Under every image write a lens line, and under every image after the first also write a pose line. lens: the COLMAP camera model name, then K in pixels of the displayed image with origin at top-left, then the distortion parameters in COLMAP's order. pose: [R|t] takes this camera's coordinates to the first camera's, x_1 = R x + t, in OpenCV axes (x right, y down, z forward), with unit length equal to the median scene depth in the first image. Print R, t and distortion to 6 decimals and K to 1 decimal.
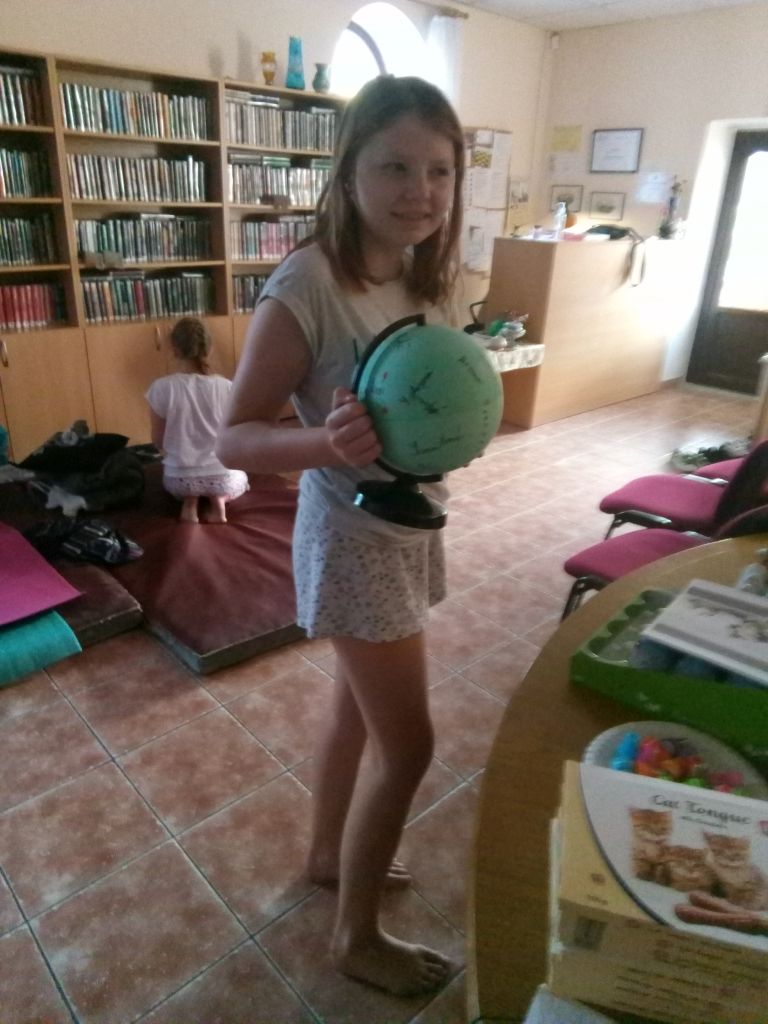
lens RADIAL K [[720.3, 0, 385.0], [0, 720.3, 512.9], [0, 0, 1]] dist [-0.000529, -0.013455]
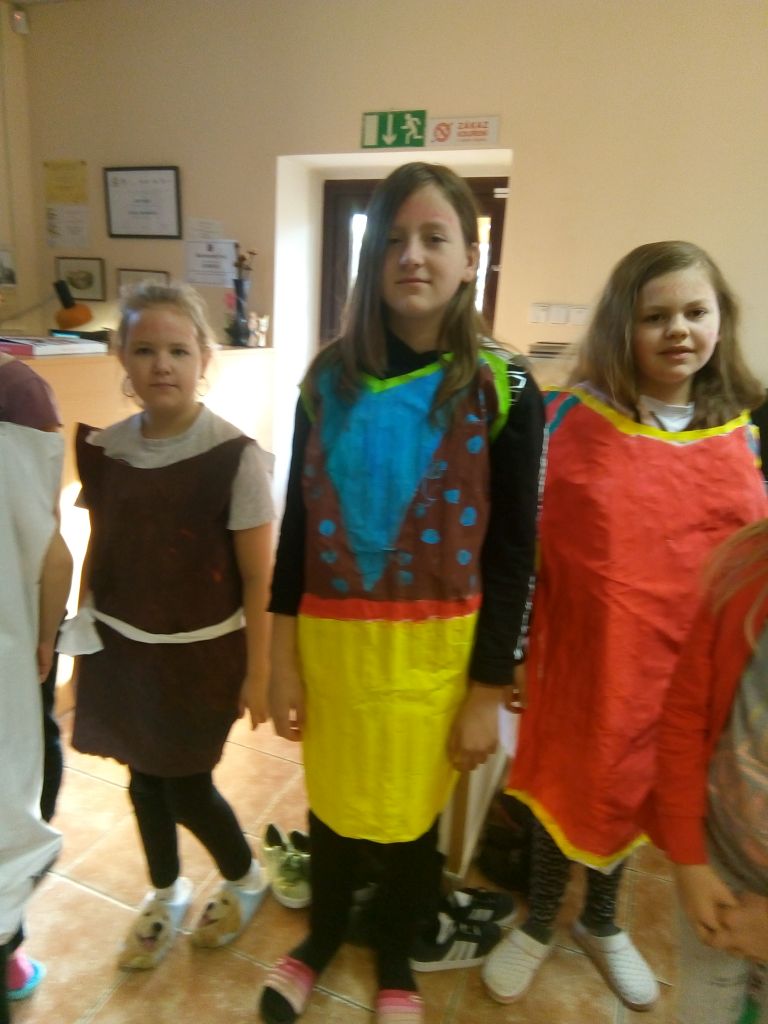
lens RADIAL K [[720.3, 0, 361.7], [0, 720.3, 524.0], [0, 0, 1]] dist [-0.000529, -0.013455]
pose [[0.909659, -0.100568, 0.402997, 0.135299], [0.140295, 0.987617, -0.070218, -0.105558], [-0.390945, 0.120413, 0.912504, 0.255215]]
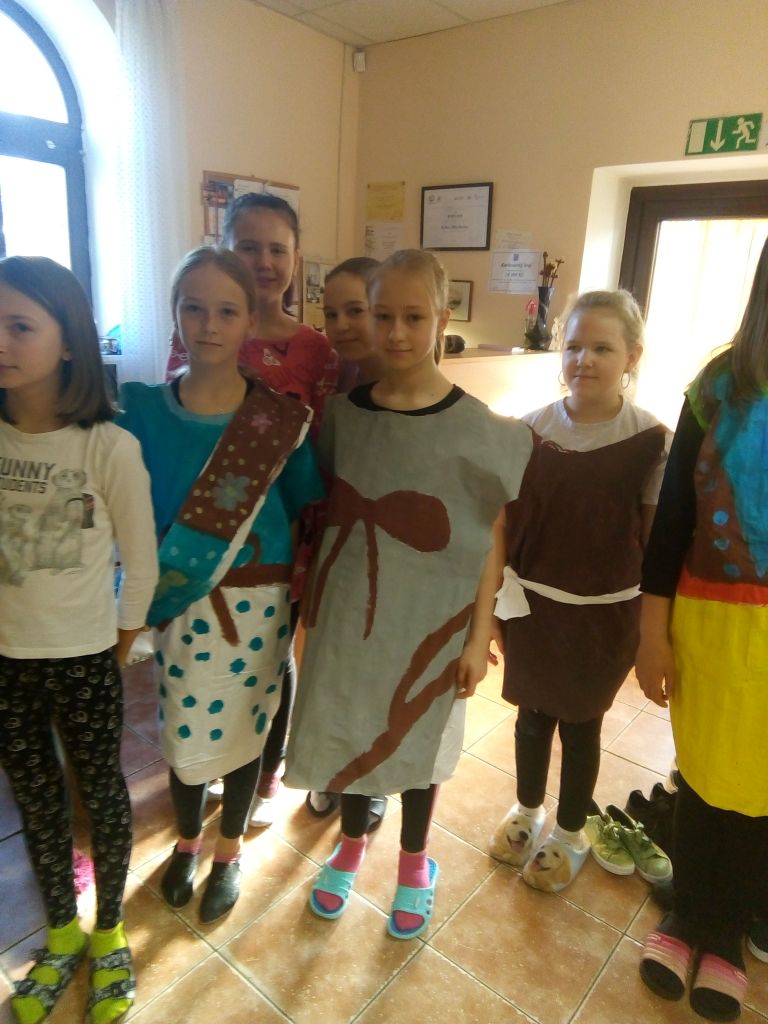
lens RADIAL K [[720.3, 0, 381.0], [0, 720.3, 516.5], [0, 0, 1]] dist [-0.000529, -0.013455]
pose [[0.991985, -0.023204, 0.124209, 0.103632], [0.037103, 0.993151, -0.110787, -0.102442], [-0.120788, 0.114507, 0.986052, 0.245923]]
